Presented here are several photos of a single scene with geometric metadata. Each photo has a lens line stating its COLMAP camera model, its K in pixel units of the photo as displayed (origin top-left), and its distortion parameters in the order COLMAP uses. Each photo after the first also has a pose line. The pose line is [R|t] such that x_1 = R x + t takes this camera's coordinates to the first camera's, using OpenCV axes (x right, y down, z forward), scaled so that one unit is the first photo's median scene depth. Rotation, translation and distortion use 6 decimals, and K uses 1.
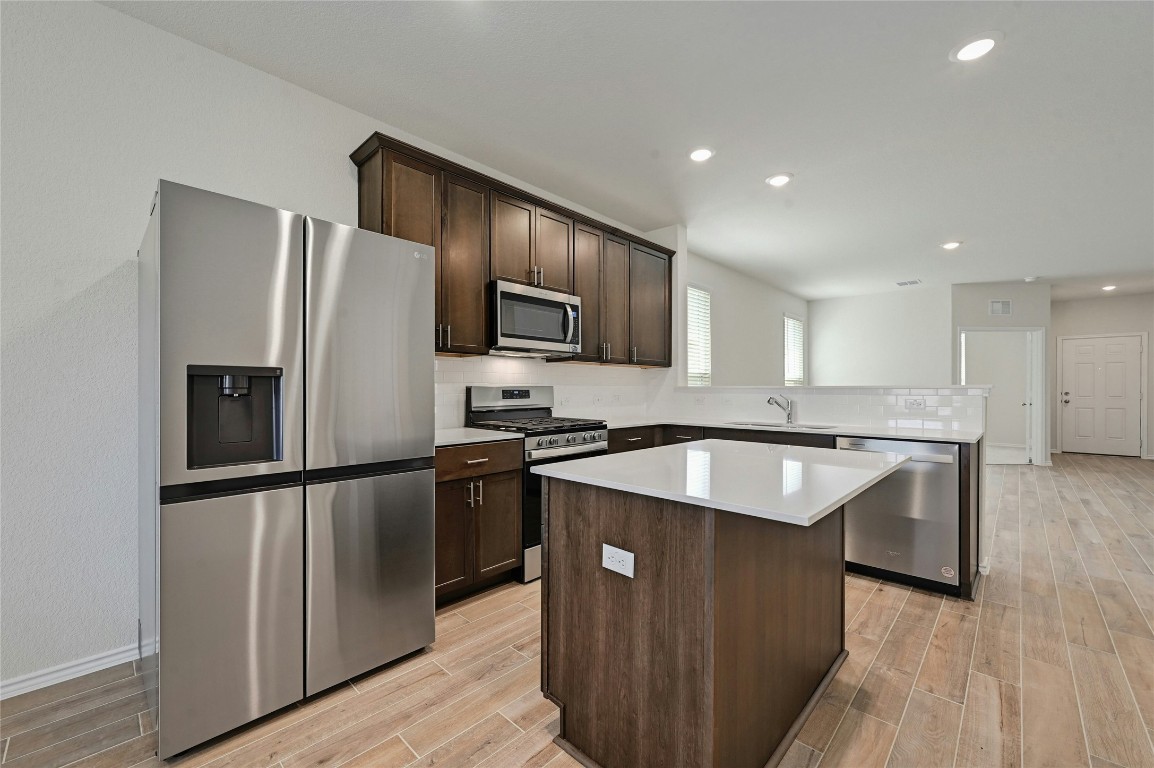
lens RADIAL K [[457.9, 0, 574.2], [0, 457.9, 388.5], [0, 0, 1]] dist [0.002523, 0.000418]
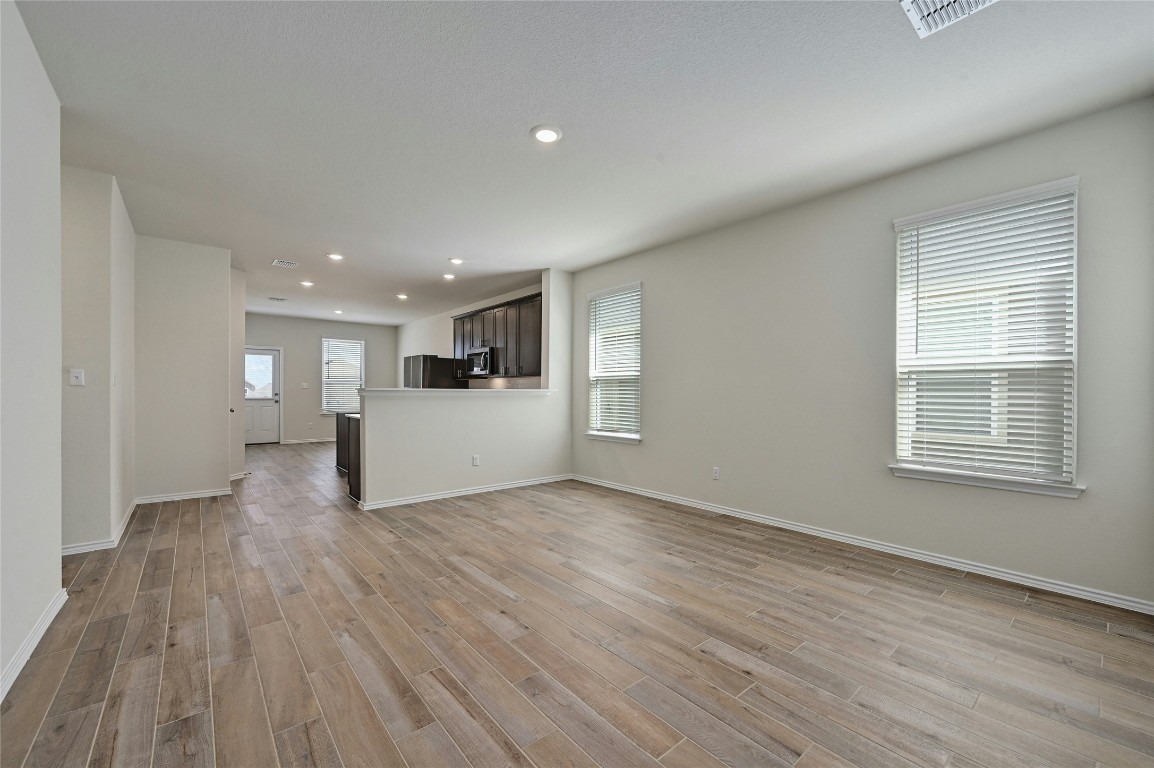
lens RADIAL K [[457.9, 0, 587.9], [0, 457.9, 388.7], [0, 0, 1]] dist [0.002523, 0.000418]
pose [[-0.086312, -0.006298, -0.996248, 2.073142], [0.000142, 0.999980, -0.006334, 0.002896], [0.996268, -0.000688, -0.086309, 1.655072]]
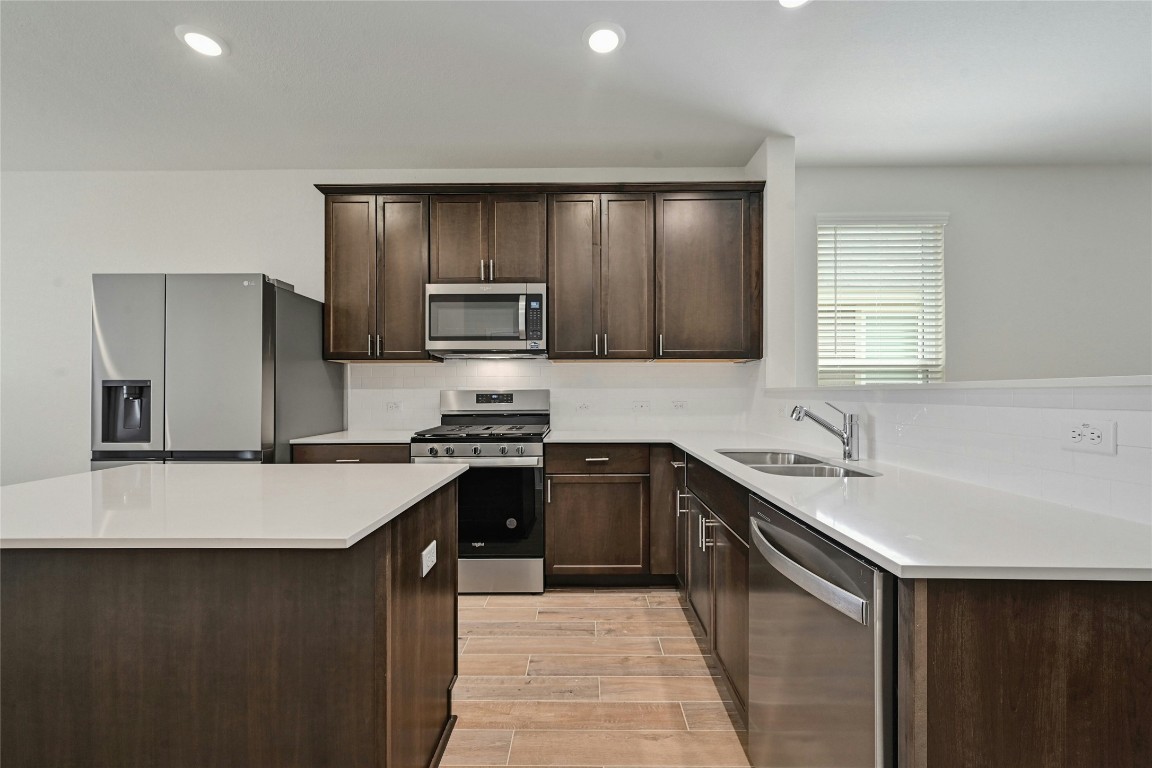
lens RADIAL K [[457.1, 0, 577.9], [0, 457.1, 395.1], [0, 0, 1]] dist [0.002523, 0.000418]
pose [[0.689459, 0.004374, -0.724312, 0.676287], [0.004166, 0.999941, 0.010005, -0.002940], [0.724313, -0.009916, 0.689400, 0.473175]]
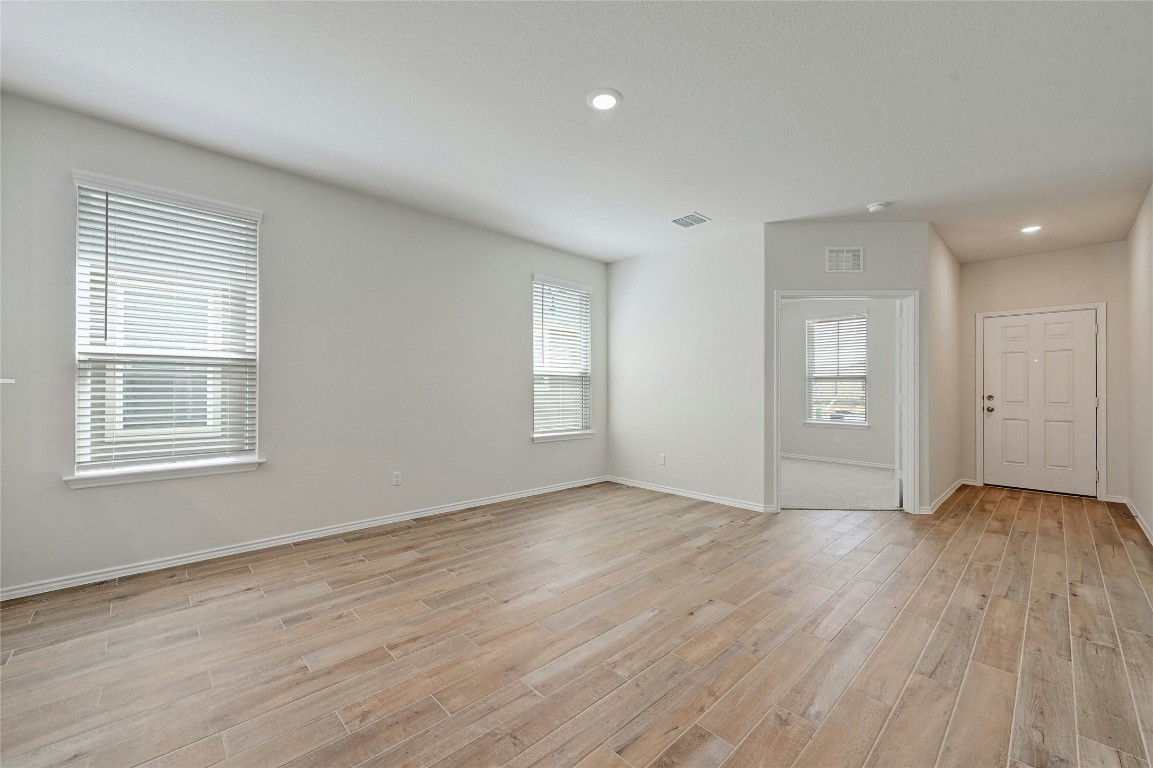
lens RADIAL K [[457.5, 0, 563.6], [0, 457.5, 385.4], [0, 0, 1]] dist [0.002523, 0.000418]
pose [[0.998797, 0.007336, -0.048490, 1.209531], [-0.007489, 0.999968, -0.002975, -0.000985], [0.048466, 0.003335, 0.998819, 0.751021]]
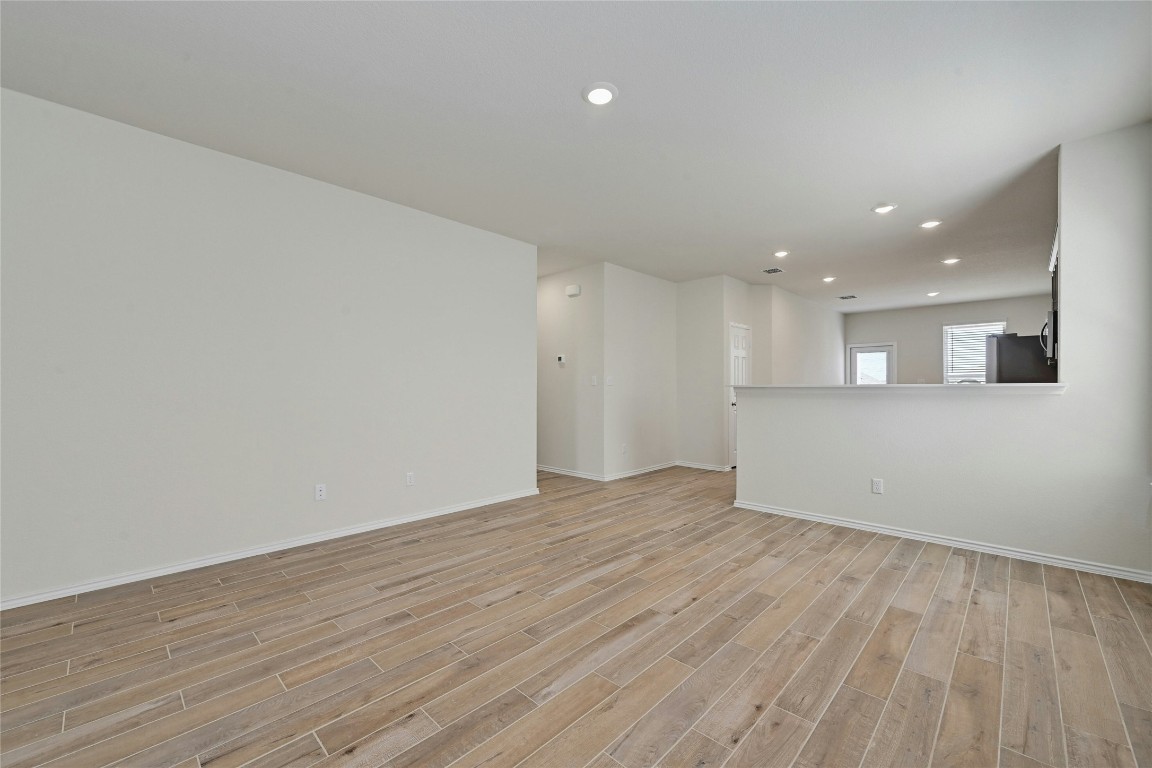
lens RADIAL K [[457.1, 0, 568.8], [0, 457.1, 385.6], [0, 0, 1]] dist [0.002523, 0.000418]
pose [[-0.999980, 0.004049, -0.004794, 1.291006], [0.004099, 0.999937, -0.010417, 0.004991], [0.004751, -0.010436, -0.999934, 2.238984]]
